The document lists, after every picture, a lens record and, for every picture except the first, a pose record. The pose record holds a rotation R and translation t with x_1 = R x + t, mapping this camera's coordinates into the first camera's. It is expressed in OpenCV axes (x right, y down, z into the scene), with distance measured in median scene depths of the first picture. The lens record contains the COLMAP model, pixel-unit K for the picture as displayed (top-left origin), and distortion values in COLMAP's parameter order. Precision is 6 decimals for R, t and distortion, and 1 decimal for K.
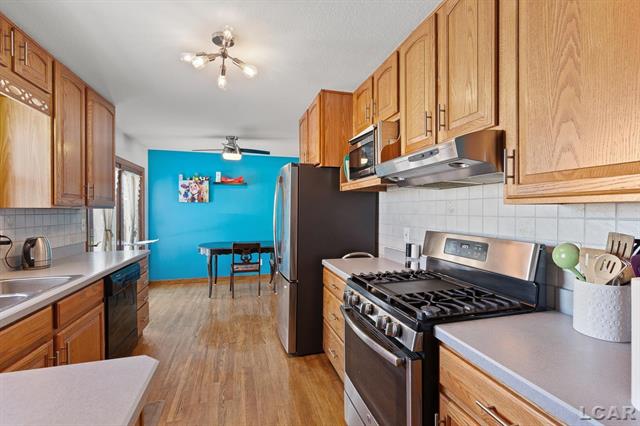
lens RADIAL K [[289.1, 0, 320.0], [0, 289.1, 213.0], [0, 0, 1]] dist [0.003270, 0.000008]
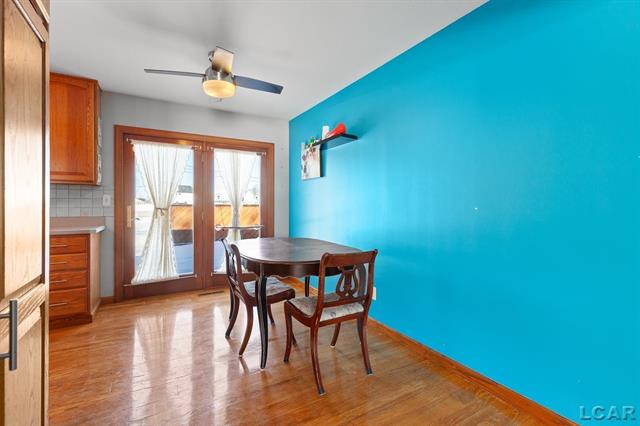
lens RADIAL K [[285.6, 0, 320.7], [0, 285.6, 207.3], [0, 0, 1]] dist [0.002269, 0.000157]
pose [[0.250492, 0.012783, -0.968034, 0.362583], [-0.013247, 0.999864, 0.009776, 0.037758], [0.968028, 0.010375, 0.250627, 1.269271]]
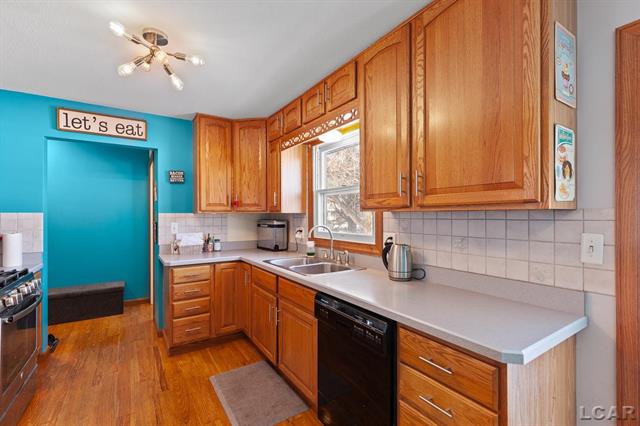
lens RADIAL K [[289.1, 0, 320.0], [0, 289.1, 213.0], [0, 0, 1]] dist [0.003270, 0.000008]
pose [[-0.953553, 0.003302, -0.301208, -0.284456], [0.002792, 0.999994, 0.002124, -0.008928], [0.301213, 0.001185, -0.953556, 1.063907]]
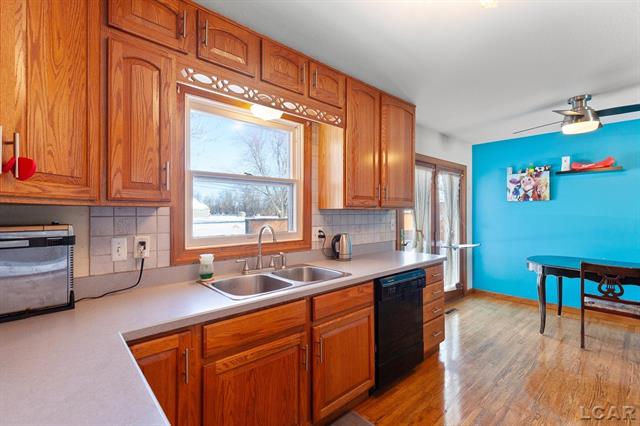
lens RADIAL K [[289.1, 0, 320.0], [0, 289.1, 213.0], [0, 0, 1]] dist [0.003270, 0.000008]
pose [[0.440520, 0.003046, -0.897737, 0.025024], [-0.007962, 0.999968, -0.000514, -0.000076], [0.897707, 0.007374, 0.440531, 0.237712]]
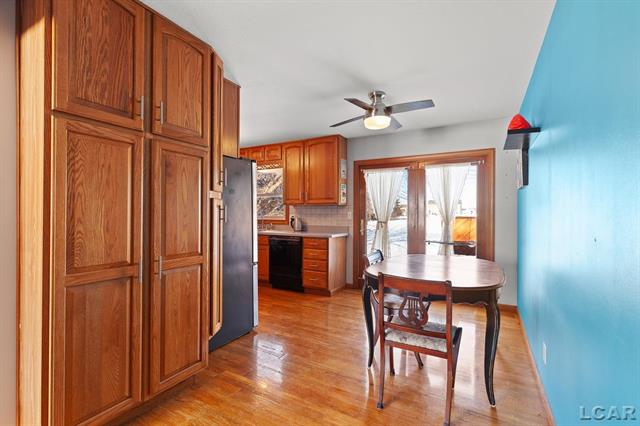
lens RADIAL K [[289.1, 0, 320.0], [0, 289.1, 213.0], [0, 0, 1]] dist [0.003270, 0.000008]
pose [[-0.708035, -0.002899, -0.706171, 0.326379], [-0.009258, 0.999944, 0.005178, 0.017612], [0.706116, 0.010204, -0.708022, 1.665219]]
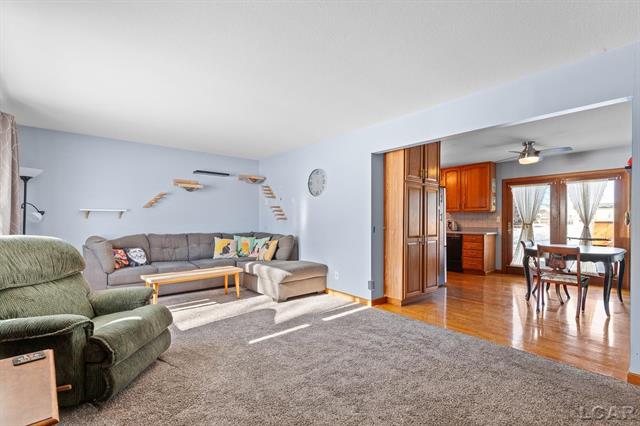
lens RADIAL K [[293.8, 0, 321.7], [0, 293.8, 219.7], [0, 0, 1]] dist [0.002236, 0.000120]
pose [[-0.908444, -0.003850, -0.417989, 1.045004], [-0.006390, 0.999969, 0.004679, 0.034585], [0.417958, 0.006922, -0.908440, 2.019316]]
